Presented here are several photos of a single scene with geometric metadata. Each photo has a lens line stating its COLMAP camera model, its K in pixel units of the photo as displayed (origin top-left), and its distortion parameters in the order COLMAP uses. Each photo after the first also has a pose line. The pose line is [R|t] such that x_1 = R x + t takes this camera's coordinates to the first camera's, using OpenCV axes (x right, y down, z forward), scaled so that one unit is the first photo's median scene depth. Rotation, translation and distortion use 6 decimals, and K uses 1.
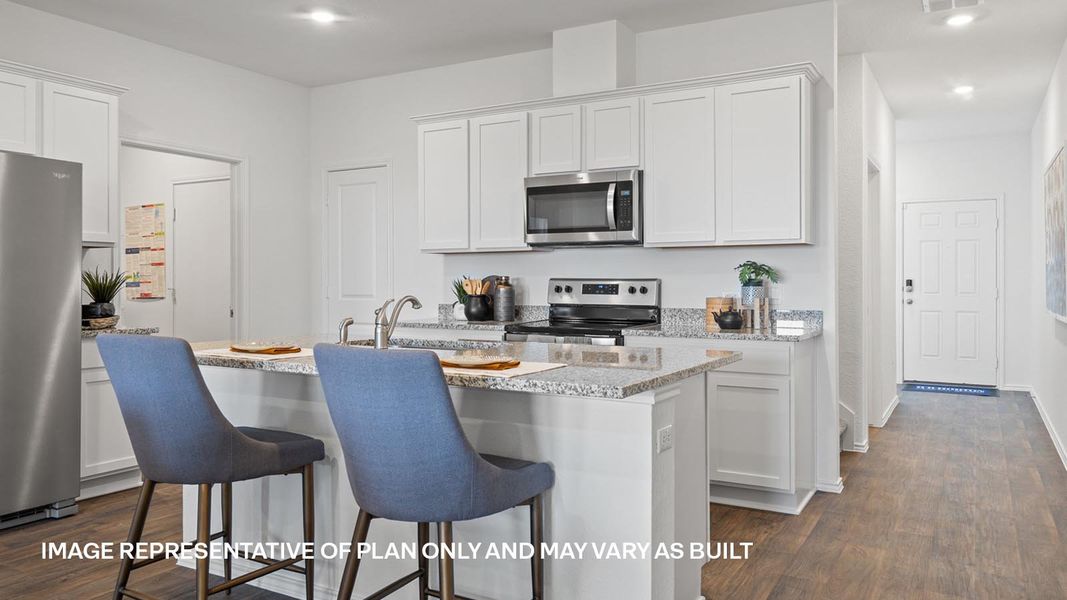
lens RADIAL K [[771.9, 0, 544.0], [0, 771.9, 277.5], [0, 0, 1]] dist [0.010279, -0.004098]
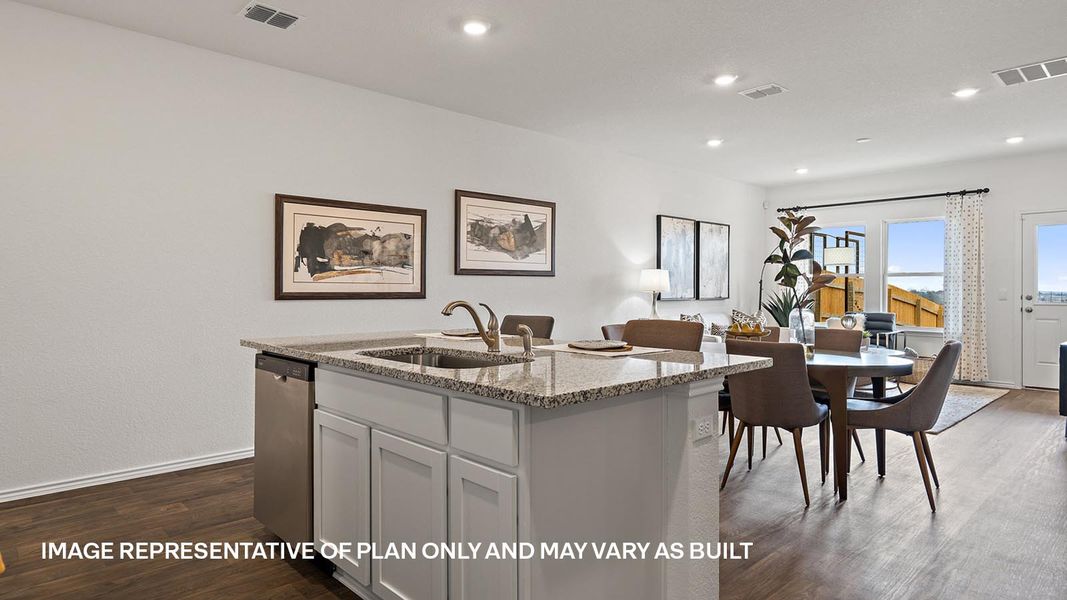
lens RADIAL K [[604.7, 0, 525.5], [0, 604.7, 290.4], [0, 0, 1]] dist [0.005116, 0.000217]
pose [[-0.949772, -0.021839, 0.312180, -0.315706], [-0.018507, 0.999736, 0.013633, -0.012973], [-0.312395, 0.007171, -0.949925, 1.089945]]
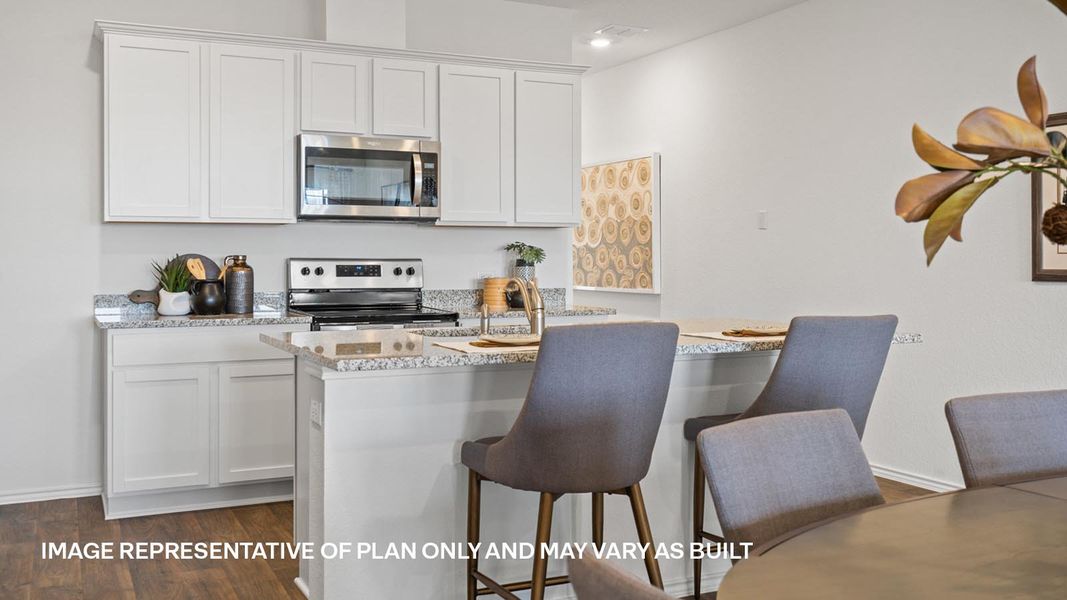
lens RADIAL K [[971.1, 0, 532.2], [0, 971.1, 259.7], [0, 0, 1]] dist [0.002043, 0.000000]
pose [[0.573765, 0.000349, 0.819020, -0.719947], [-0.003661, 0.999991, 0.002139, -0.000305], [-0.819012, -0.004226, 0.573761, 0.215901]]
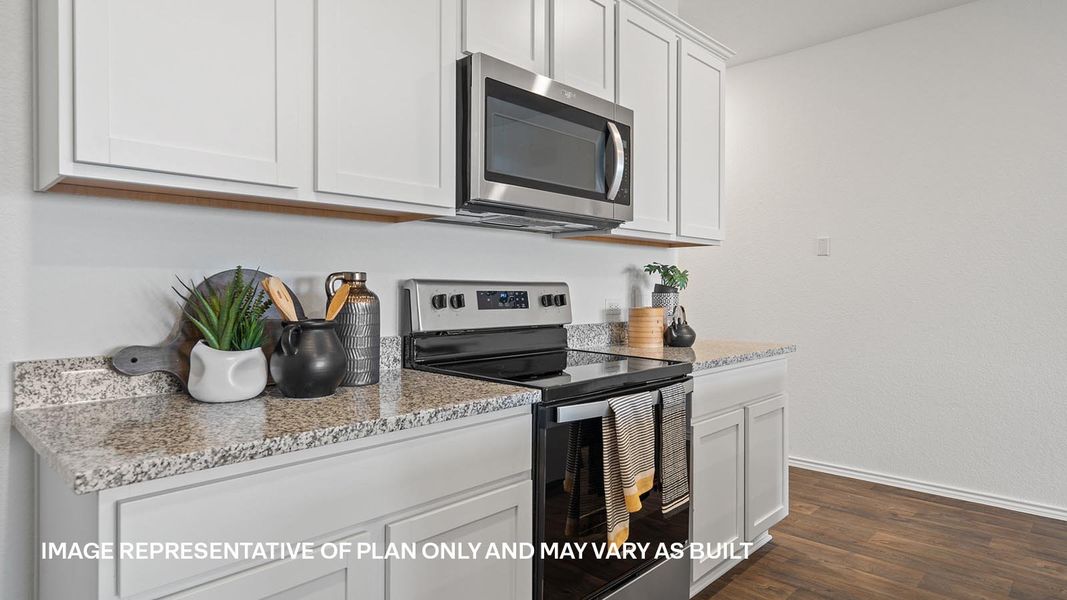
lens RADIAL K [[604.7, 0, 537.1], [0, 604.7, 286.4], [0, 0, 1]] dist [0.005116, 0.000217]
pose [[0.242091, 0.005839, 0.970236, -0.356435], [-0.003991, 0.999979, -0.005022, 0.007522], [-0.970245, -0.002657, 0.242109, 0.880391]]
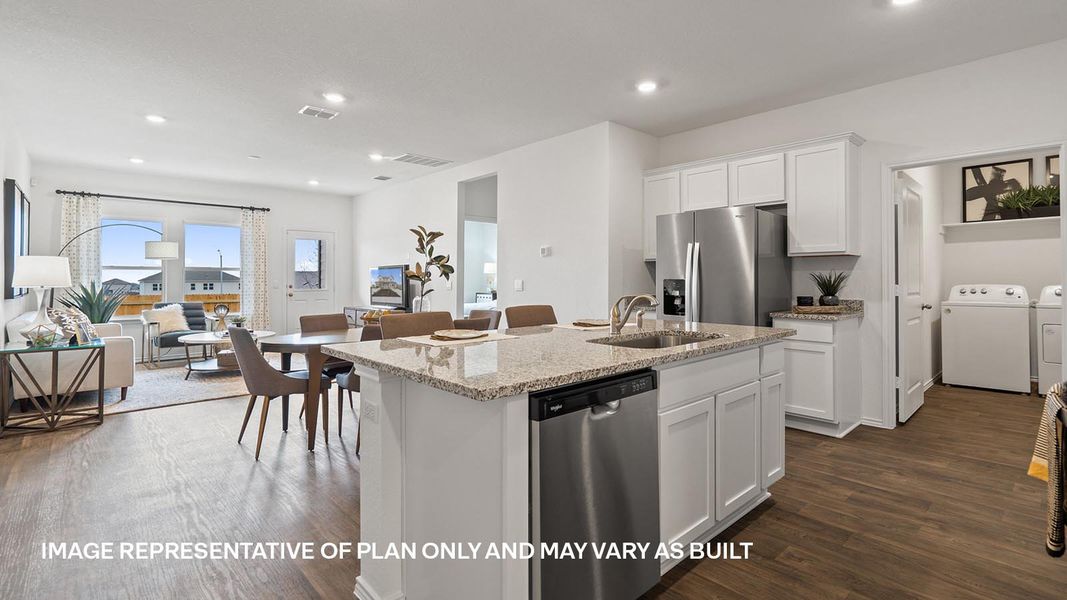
lens RADIAL K [[482.7, 0, 518.4], [0, 482.7, 278.1], [0, 0, 1]] dist [-0.003007, 0.000547]
pose [[-0.321778, -0.020344, -0.946597, 0.348532], [-0.003869, 0.999789, -0.020172, 0.003382], [0.946807, -0.002829, -0.321789, 0.651151]]
